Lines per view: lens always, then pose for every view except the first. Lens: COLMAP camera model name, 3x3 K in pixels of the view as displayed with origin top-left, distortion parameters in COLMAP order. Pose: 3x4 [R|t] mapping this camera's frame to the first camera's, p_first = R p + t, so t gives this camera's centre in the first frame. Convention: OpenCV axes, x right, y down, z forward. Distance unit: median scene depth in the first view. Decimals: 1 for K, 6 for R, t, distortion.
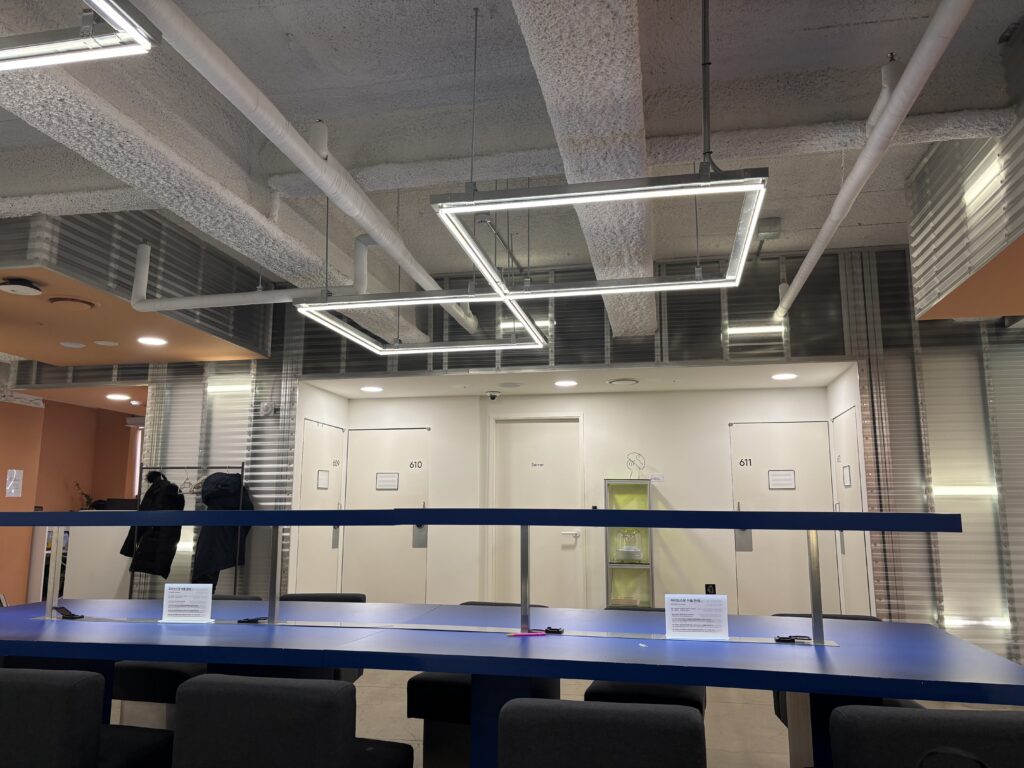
lens RADIAL K [[779.2, 0, 512.0], [0, 779.2, 384.0], [0, 0, 1]] dist [0.085348, -0.077480]
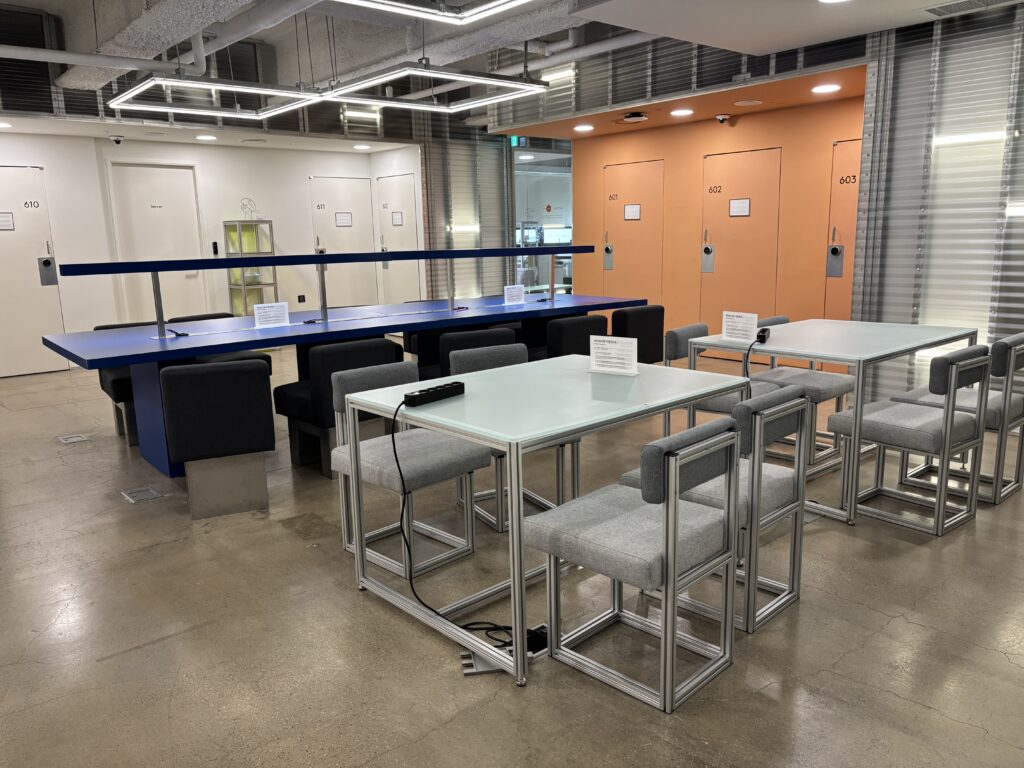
lens RADIAL K [[779.2, 0, 512.0], [0, 779.2, 384.0], [0, 0, 1]] dist [0.085348, -0.077480]
pose [[0.628514, -0.164826, 0.760133, -0.704692], [-0.105237, 0.950281, 0.293073, -0.053871], [-0.770646, -0.264195, 0.579919, -0.164360]]
